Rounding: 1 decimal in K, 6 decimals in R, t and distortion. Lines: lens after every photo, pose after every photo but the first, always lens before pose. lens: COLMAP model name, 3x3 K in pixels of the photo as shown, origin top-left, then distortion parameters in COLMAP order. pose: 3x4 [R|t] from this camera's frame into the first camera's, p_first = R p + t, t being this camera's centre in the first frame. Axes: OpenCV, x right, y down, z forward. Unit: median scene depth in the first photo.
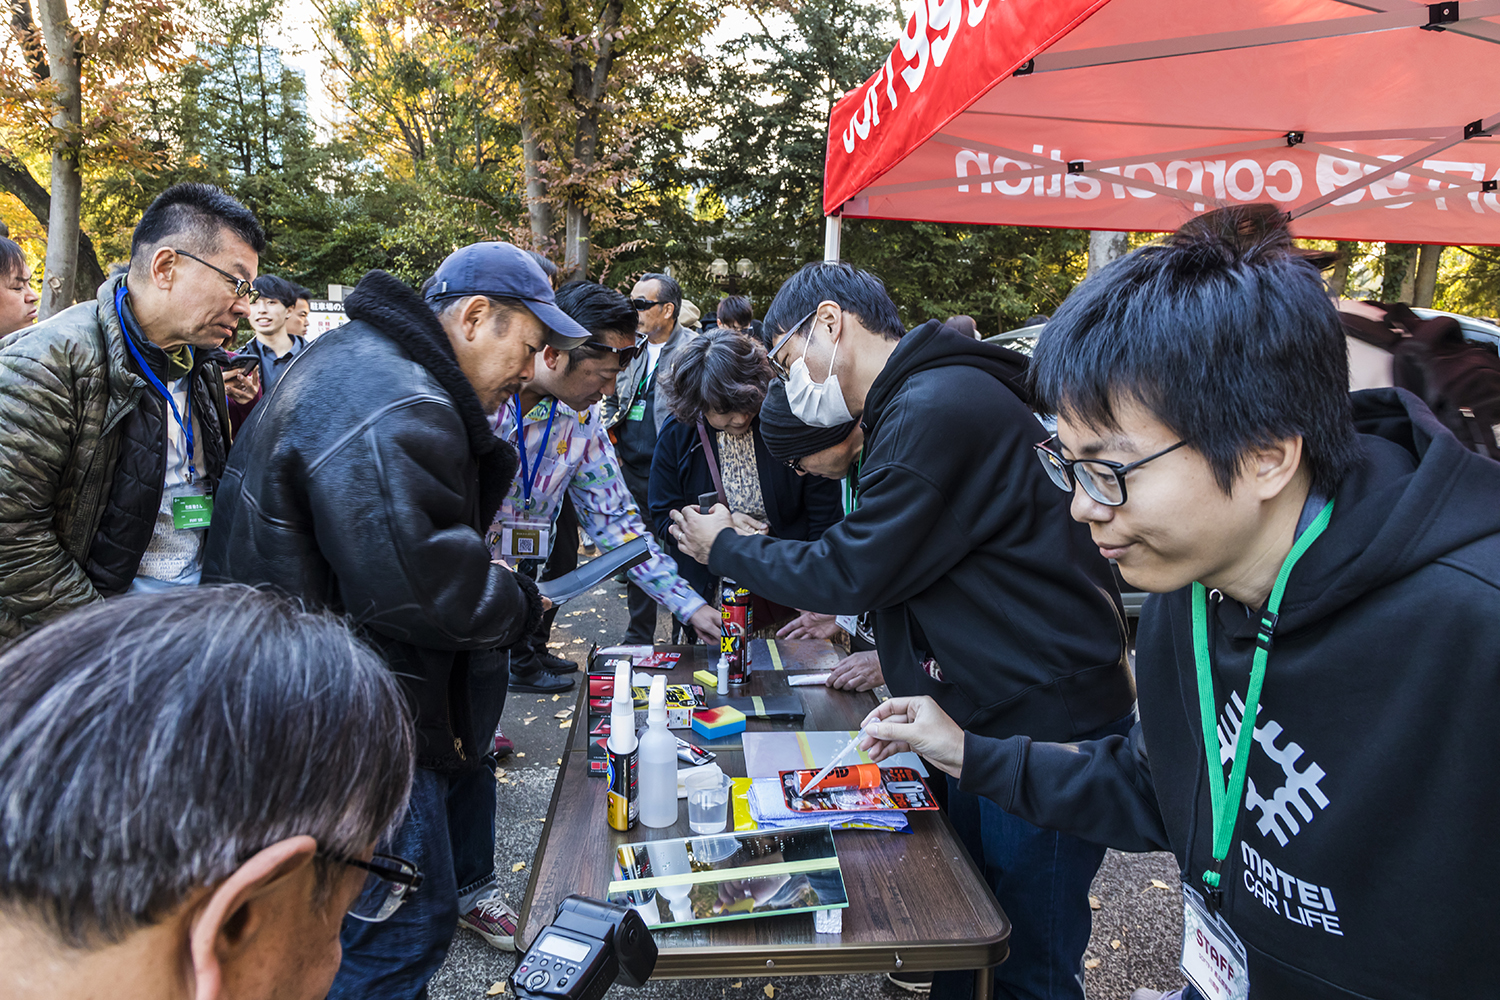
lens RADIAL K [[989.9, 0, 738.2], [0, 989.9, 488.7], [0, 0, 1]] dist [-0.006647, -0.005159]
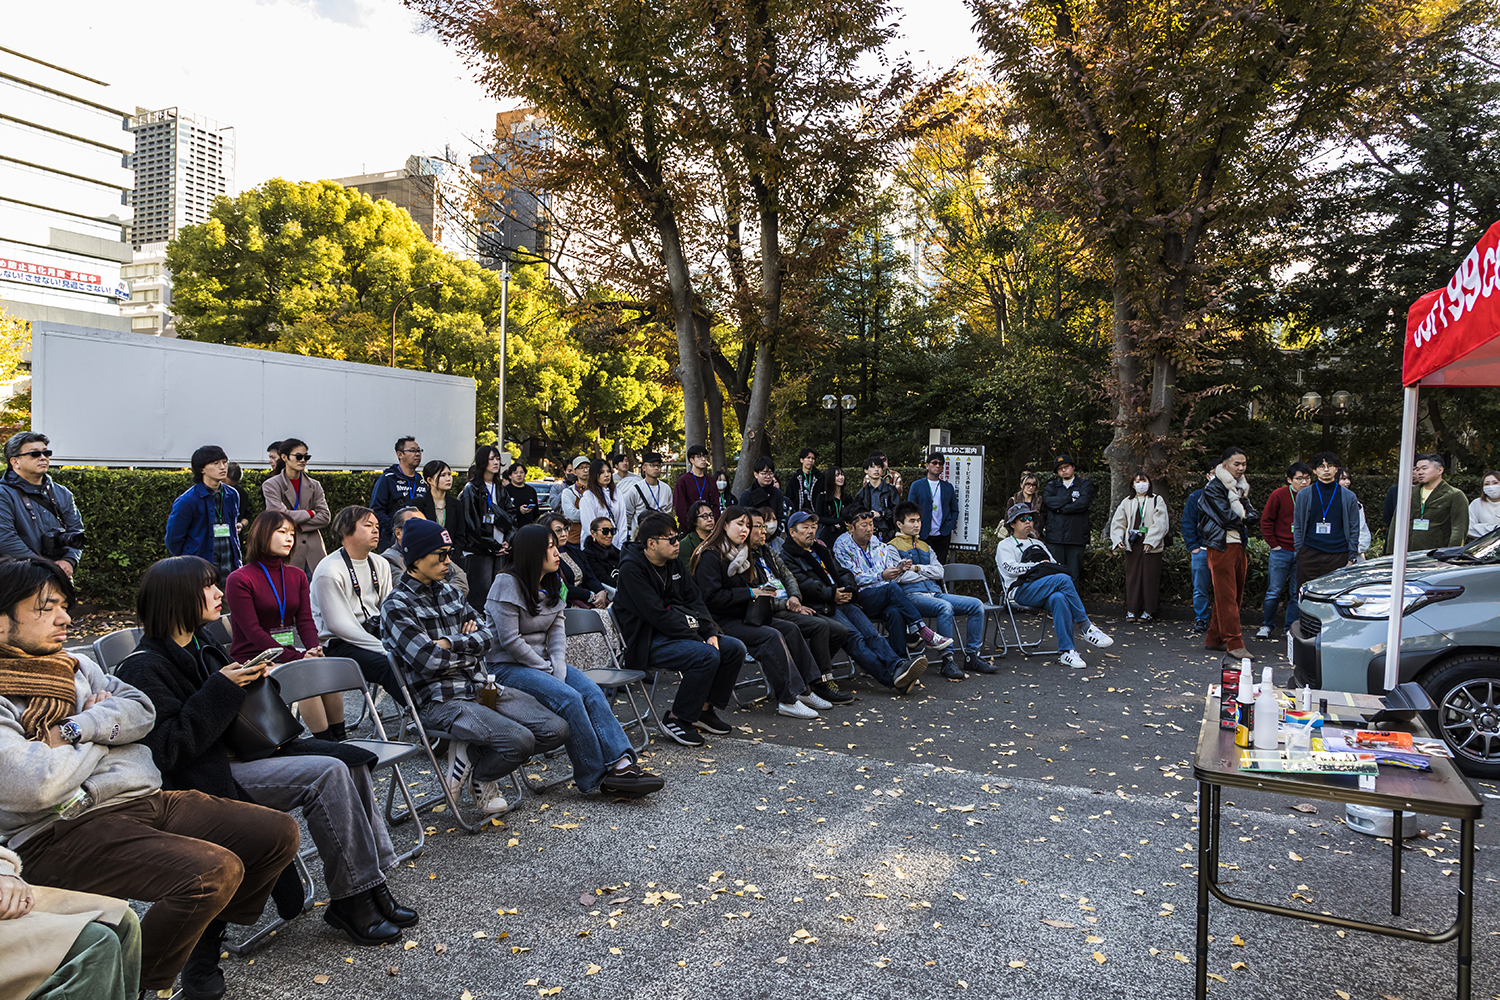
lens RADIAL K [[983.5, 0, 754.7], [0, 983.5, 494.2], [0, 0, 1]] dist [-0.008754, 0.000446]
pose [[0.860596, 0.009590, -0.509198, 0.003683], [-0.074741, 0.991375, -0.107650, 0.020268], [0.503774, 0.130701, 0.853890, -0.155326]]
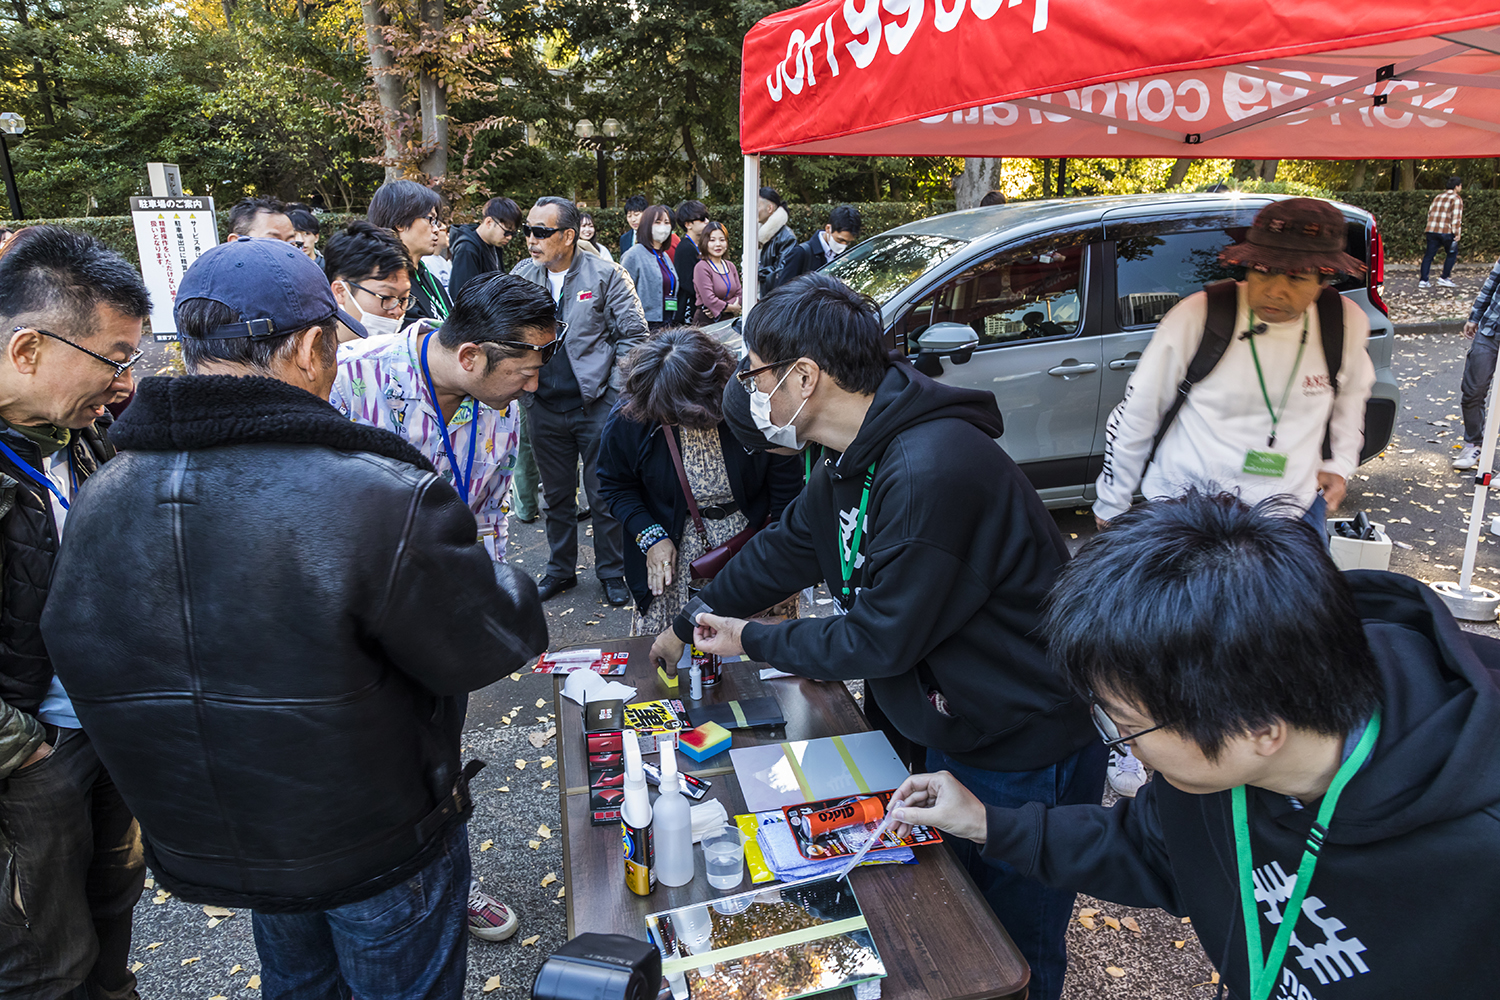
lens RADIAL K [[989.1, 0, 750.0], [0, 989.1, 500.0], [0, 0, 1]] dist [-0.008984, 0.003620]
pose [[0.989272, -0.072838, 0.126630, -0.015136], [0.052317, 0.985984, 0.158427, -0.029922], [-0.136394, -0.150103, 0.979217, 0.006323]]
